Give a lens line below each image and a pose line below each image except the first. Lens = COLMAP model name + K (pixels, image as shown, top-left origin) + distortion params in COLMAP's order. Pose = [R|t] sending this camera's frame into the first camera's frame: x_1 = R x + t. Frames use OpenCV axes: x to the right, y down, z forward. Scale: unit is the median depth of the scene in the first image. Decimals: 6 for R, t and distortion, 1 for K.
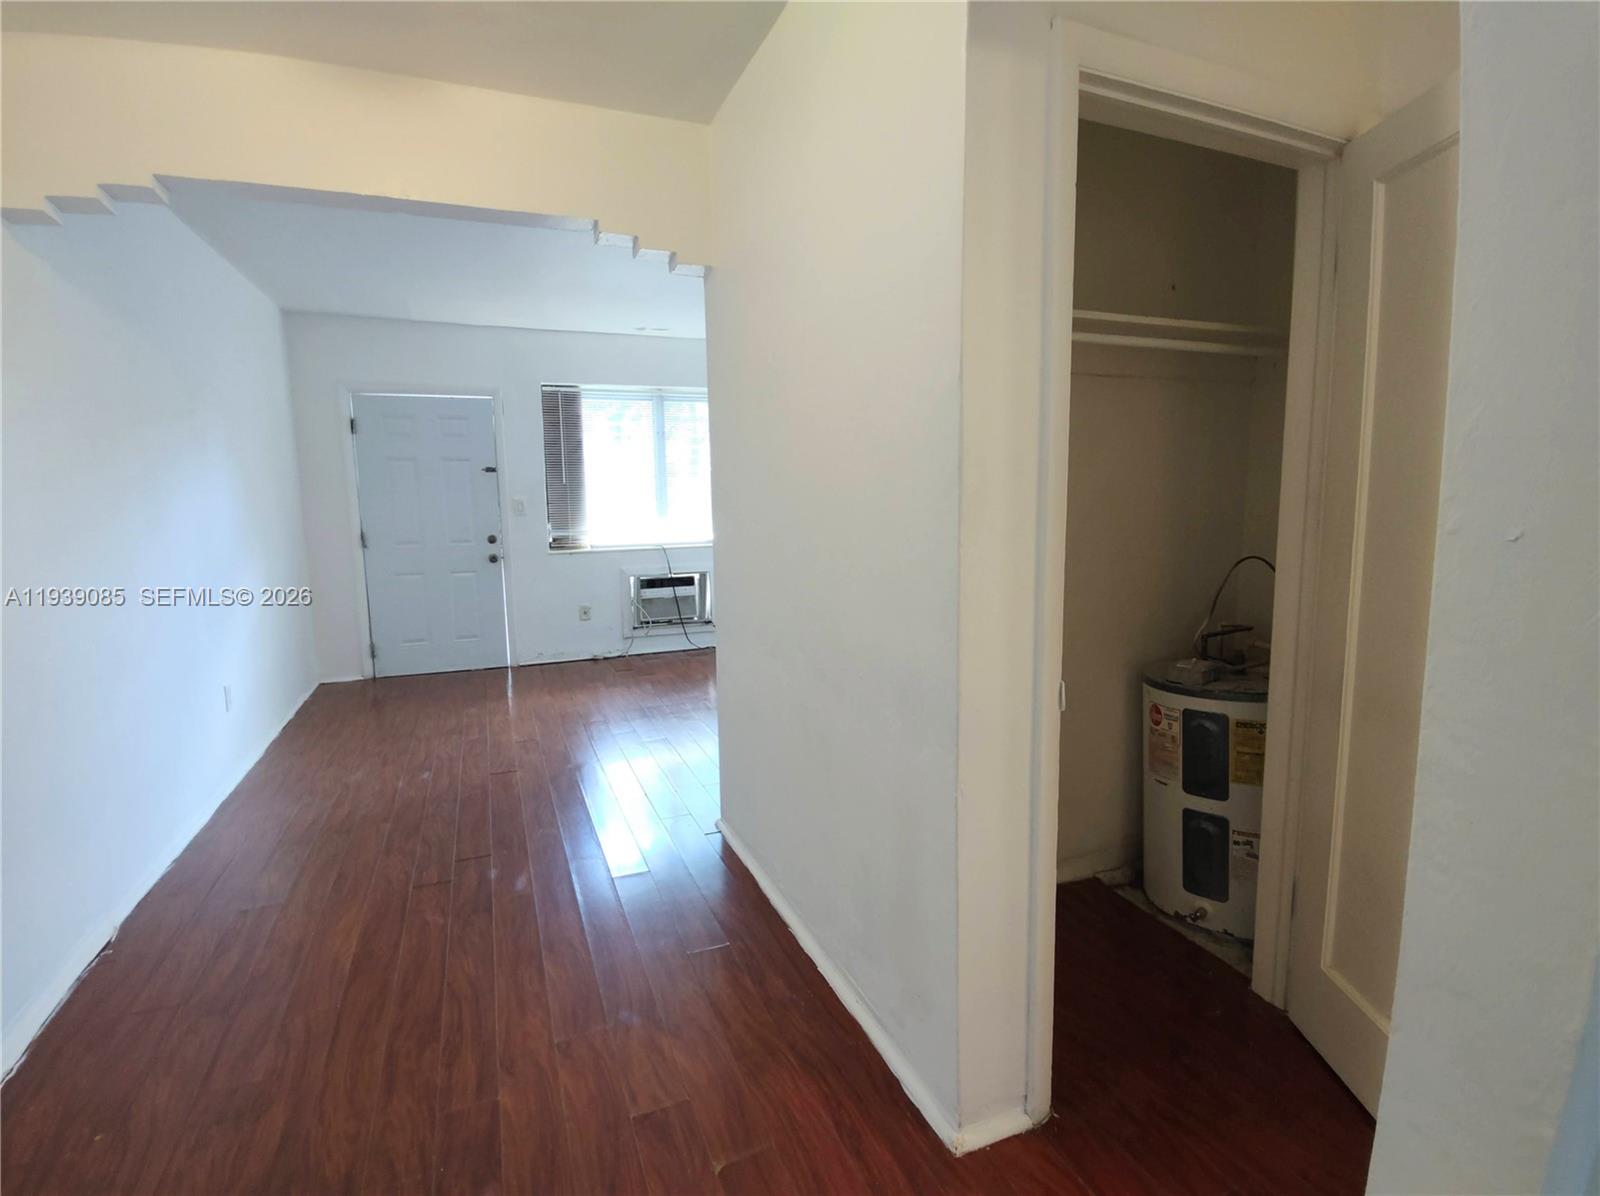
lens RADIAL K [[773.2, 0, 774.4], [0, 773.2, 571.6], [0, 0, 1]] dist [-0.002193, -0.014893]
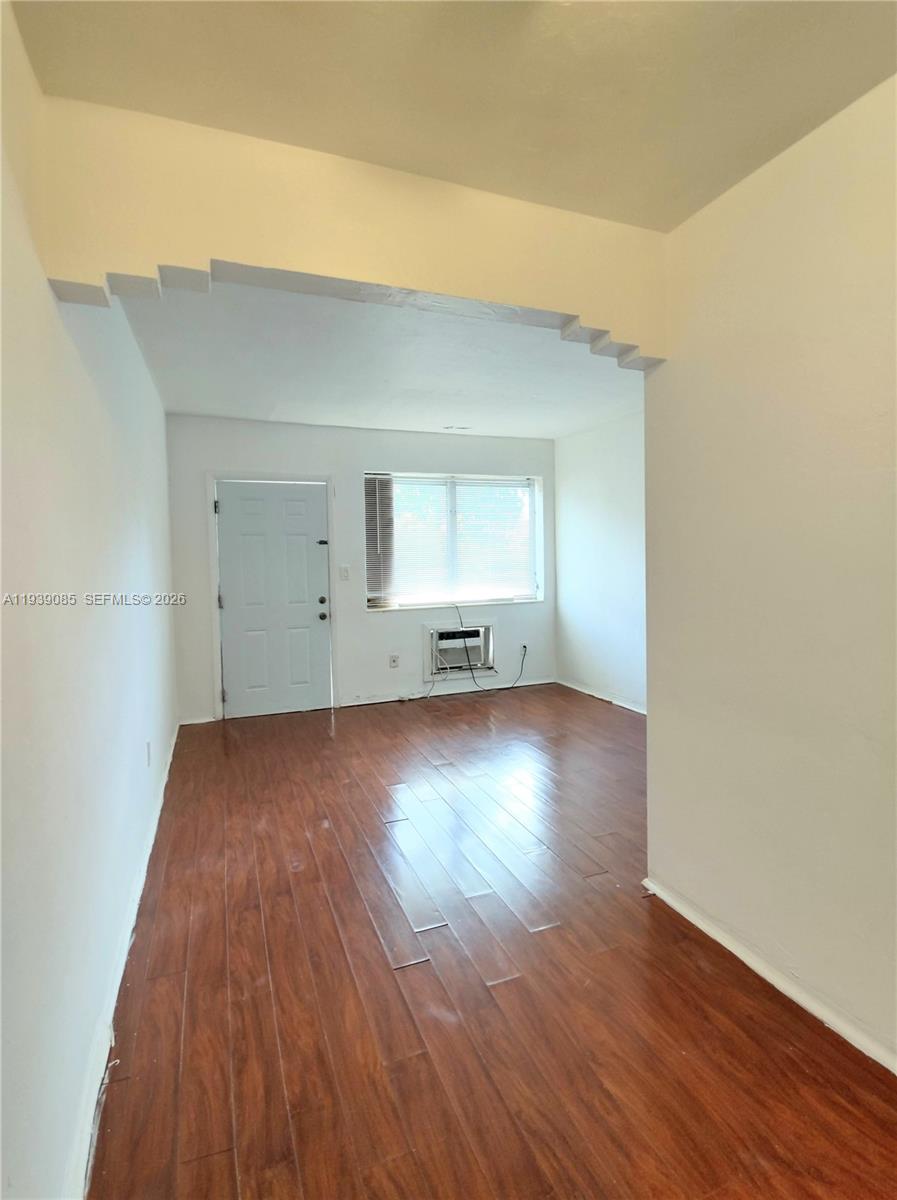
lens RADIAL K [[579.9, 0, 431.2], [0, 579.9, 562.3], [0, 0, 1]] dist [-0.002193, -0.014893]
pose [[0.999992, -0.003308, -0.002418, -0.256659], [0.003079, 0.996023, -0.089040, -0.025924], [0.002703, 0.089032, 0.996025, 0.134024]]
